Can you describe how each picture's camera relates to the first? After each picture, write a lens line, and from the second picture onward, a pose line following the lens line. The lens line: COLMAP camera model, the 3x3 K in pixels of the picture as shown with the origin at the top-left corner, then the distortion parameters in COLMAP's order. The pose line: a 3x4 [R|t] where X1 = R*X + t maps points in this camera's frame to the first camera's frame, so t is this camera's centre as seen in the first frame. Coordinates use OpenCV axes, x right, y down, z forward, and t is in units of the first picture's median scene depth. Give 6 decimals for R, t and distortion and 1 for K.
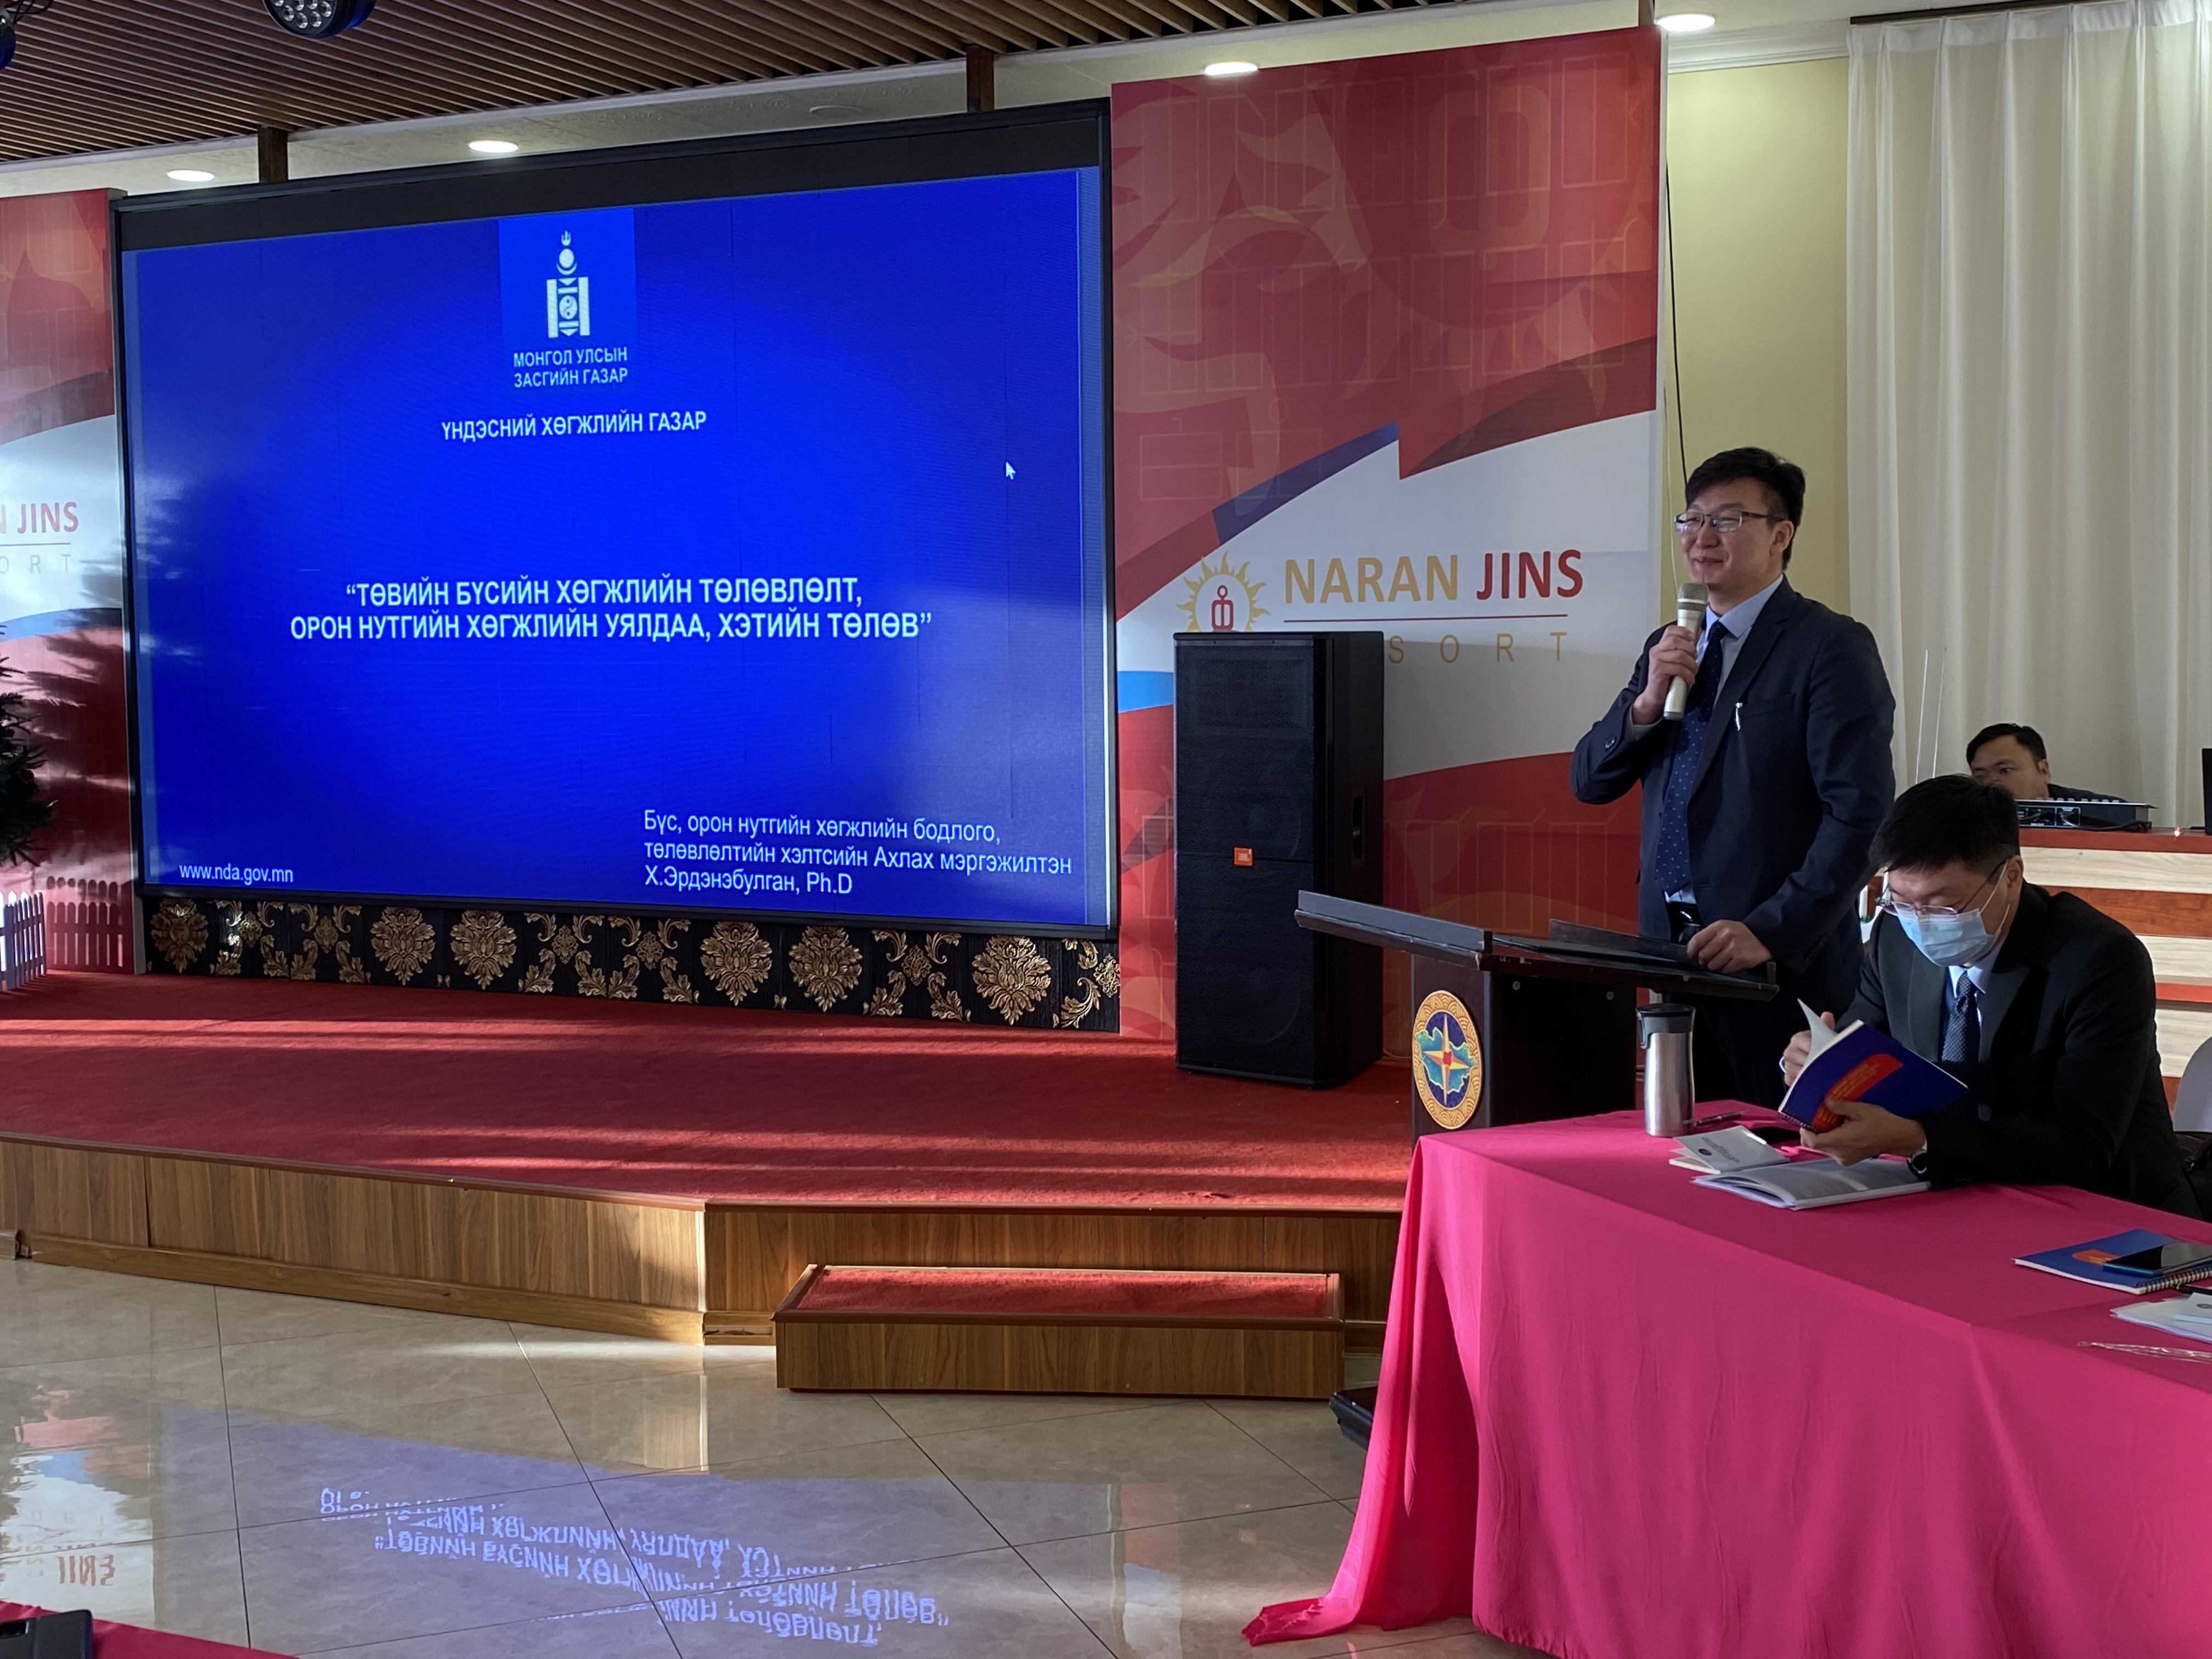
lens RADIAL K [[2518.1, 0, 1106.0], [0, 2518.1, 829.5], [0, 0, 1]] dist [0.207658, -0.703409]
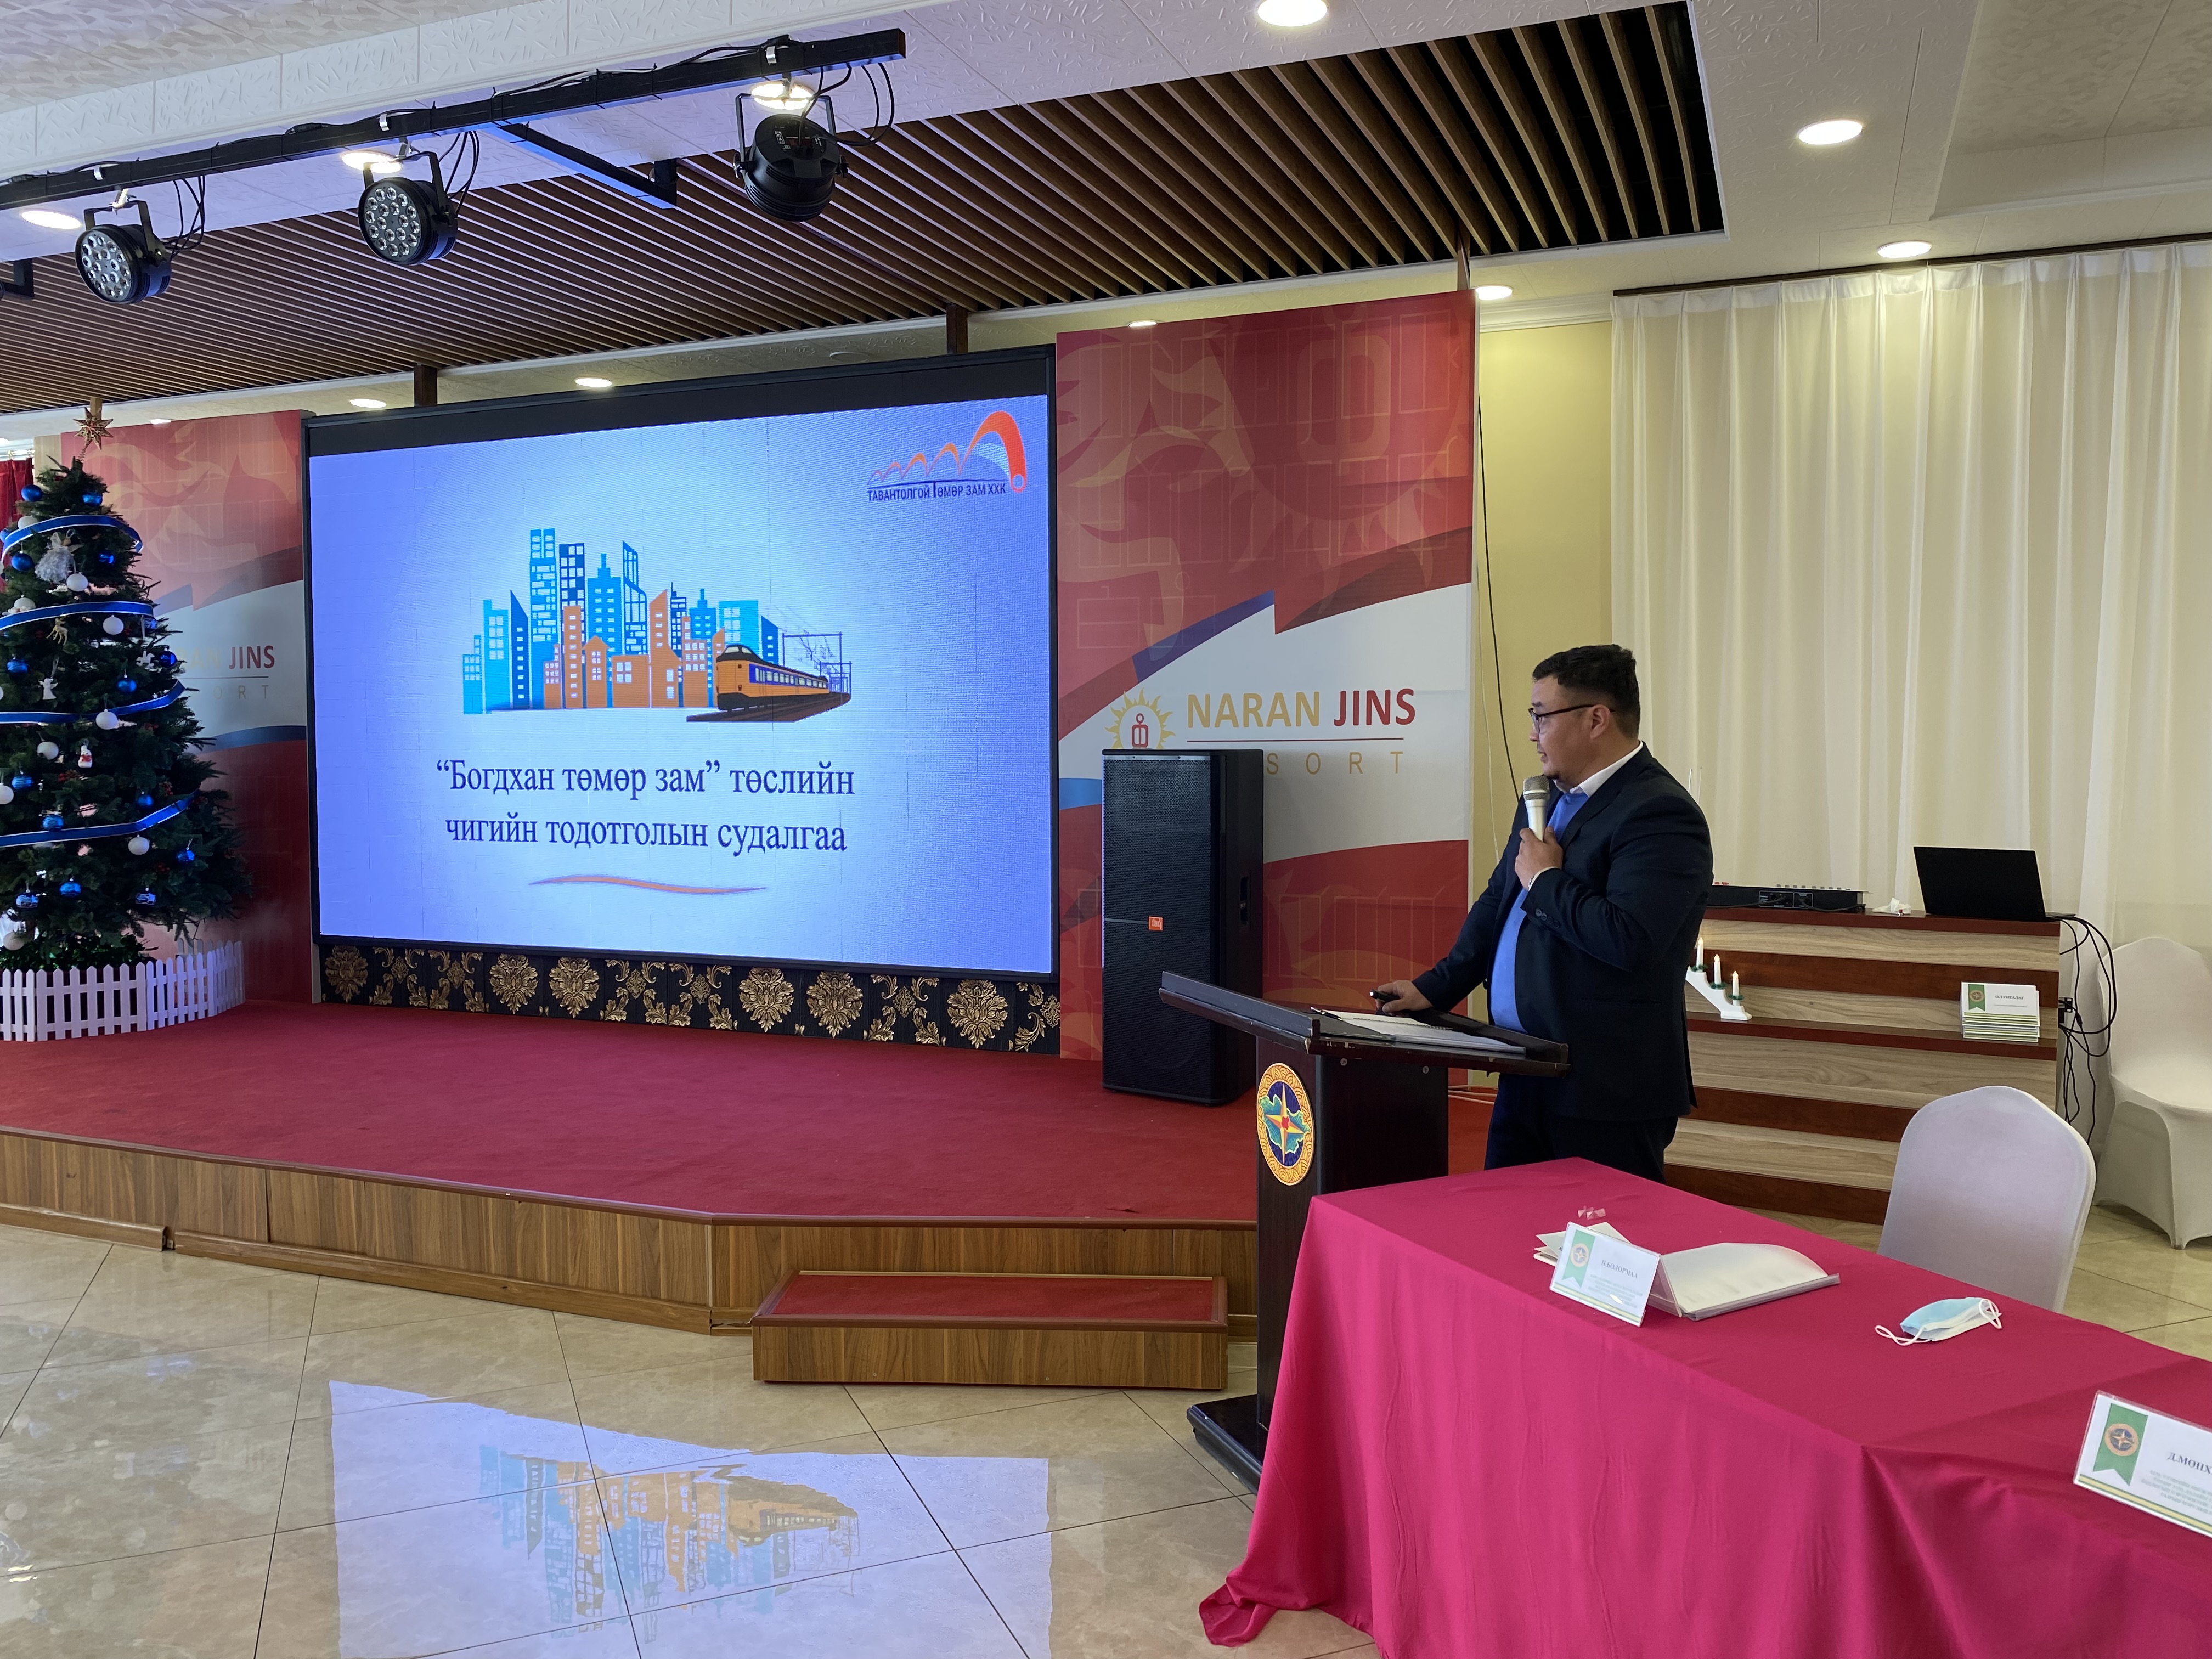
lens RADIAL K [[1674.7, 0, 1119.0], [0, 1674.7, 824.0], [0, 0, 1]] dist [0.166596, -0.462034]
pose [[0.999377, 0.004761, 0.034957, 0.005322], [-0.003684, 0.999518, -0.030812, -0.013003], [-0.035087, 0.030664, 0.998914, 0.138175]]
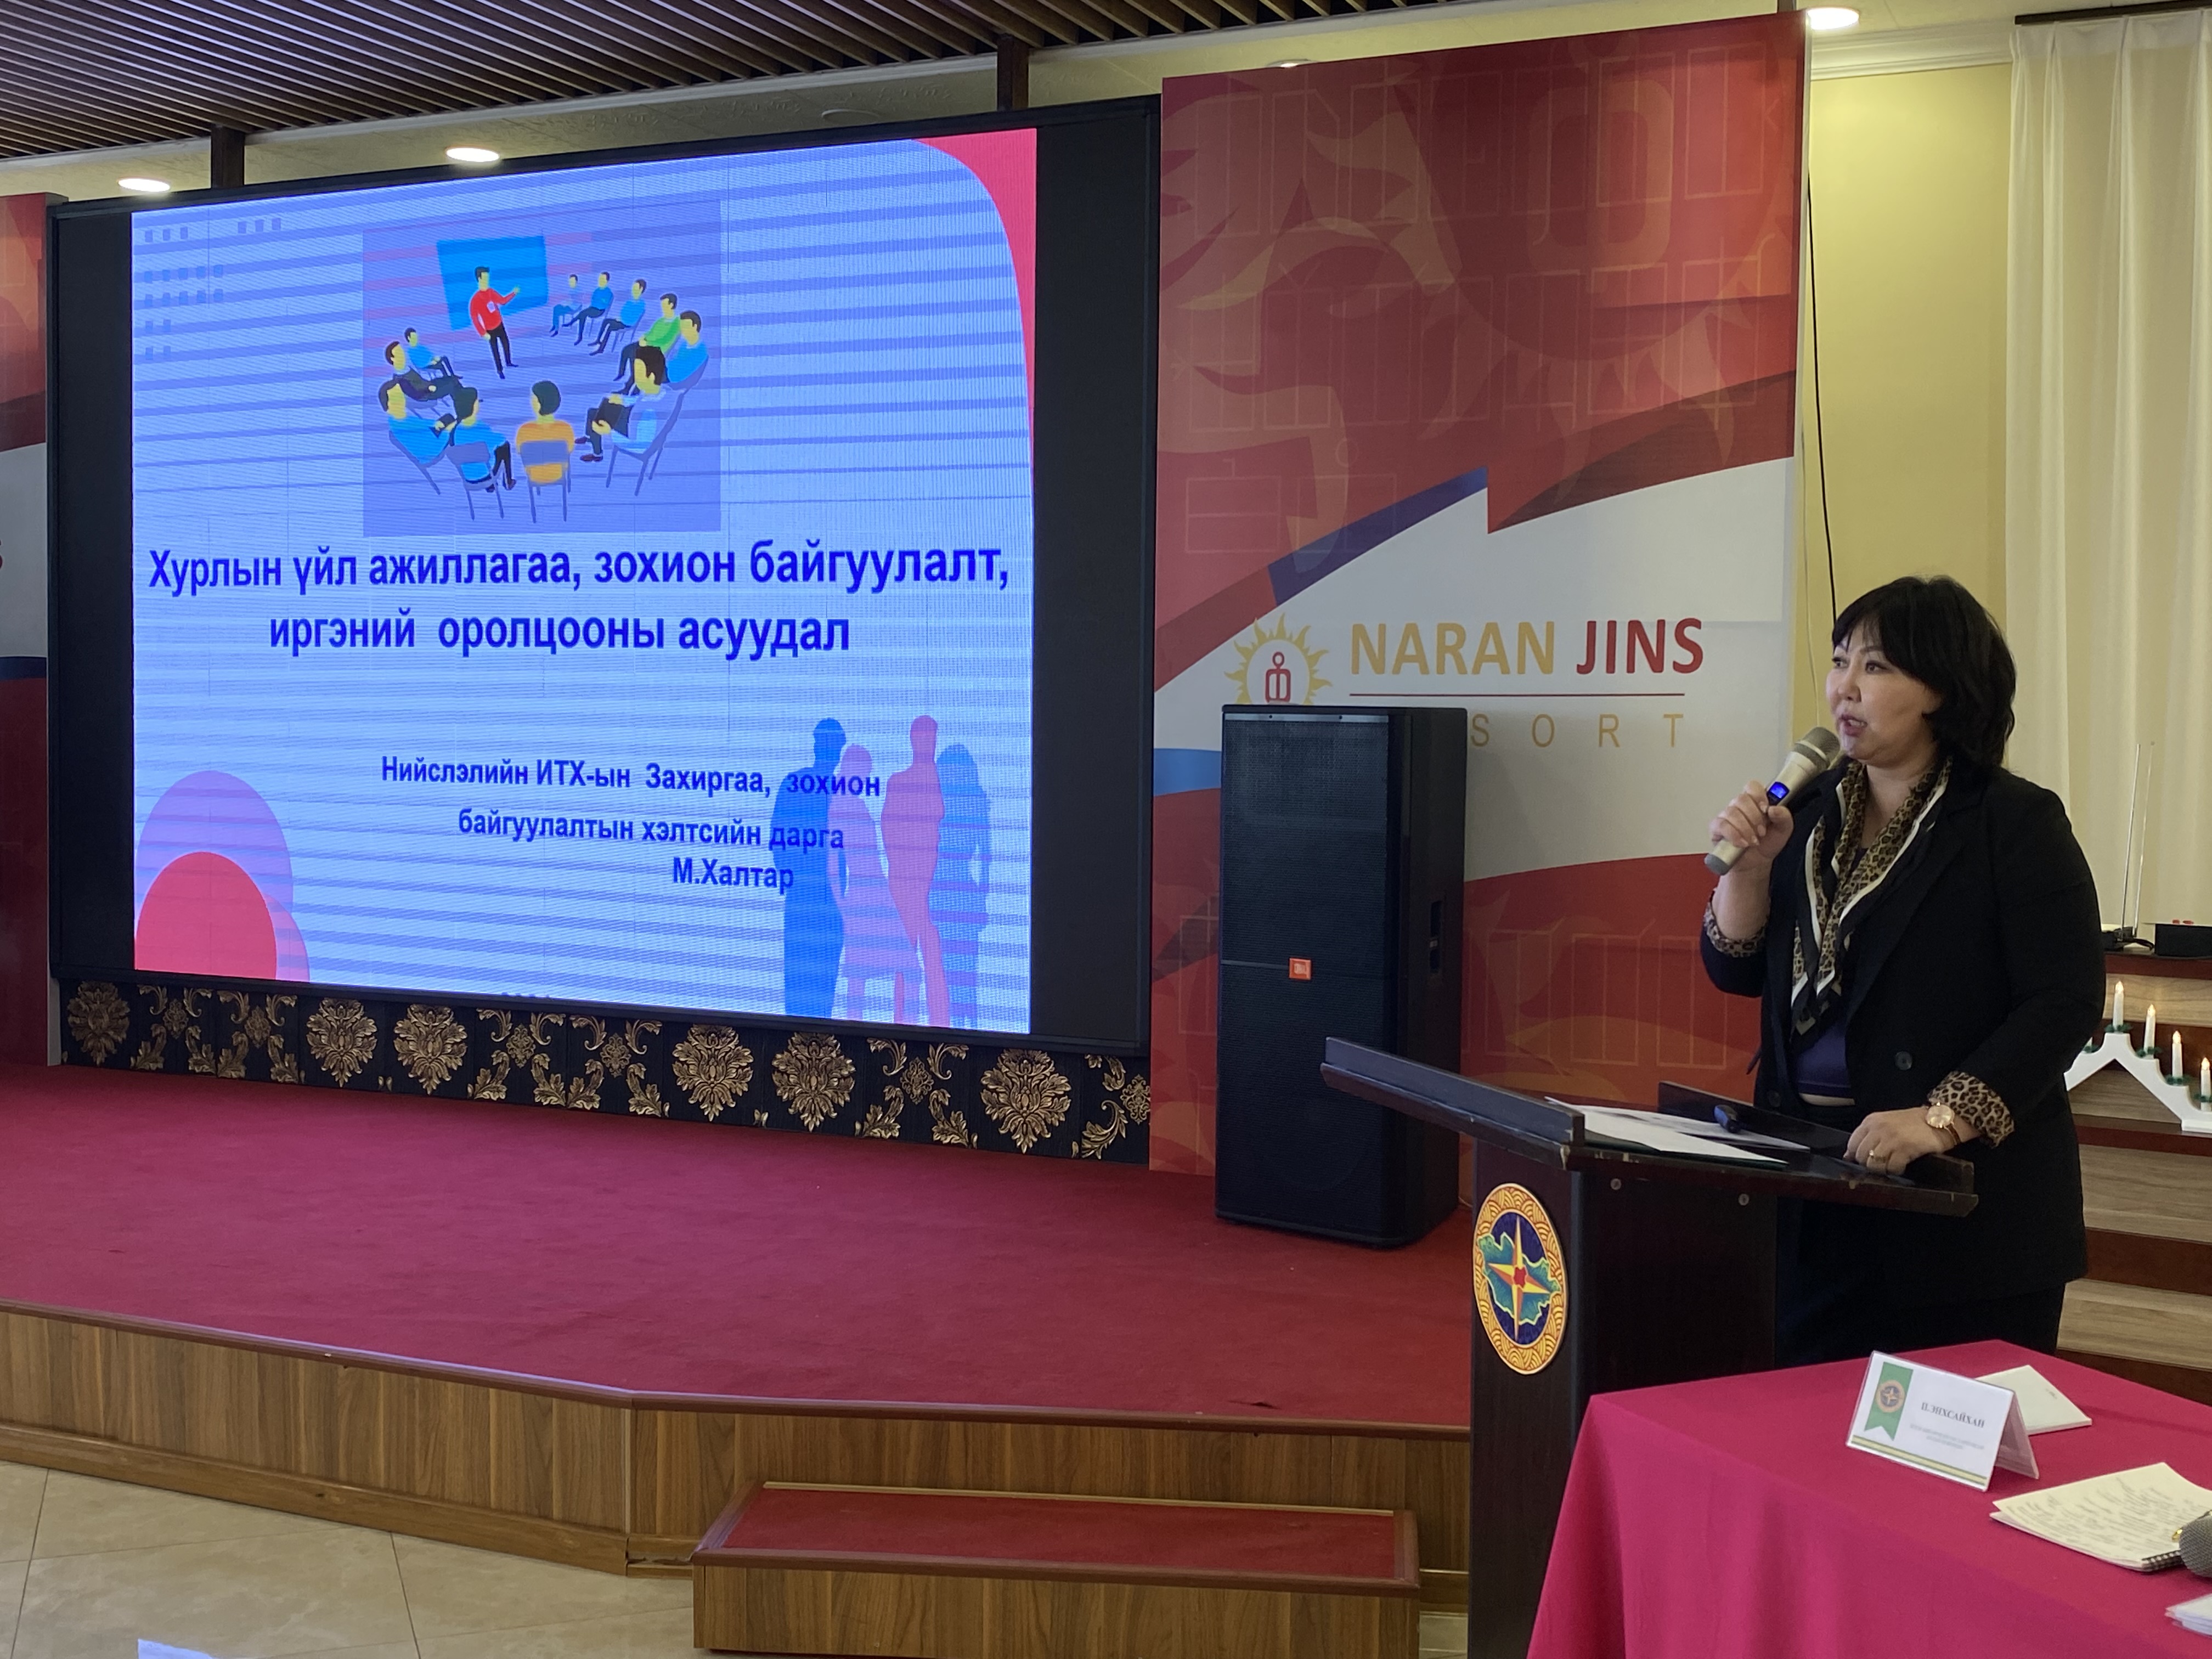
lens RADIAL K [[2449.4, 0, 1112.5], [0, 2449.4, 817.9], [0, 0, 1]] dist [0.198093, -0.617301]
pose [[0.999749, 0.021135, -0.007453, -0.003464], [-0.021388, 0.999133, -0.035710, -0.008781], [0.006692, 0.035861, 0.999334, 0.163963]]
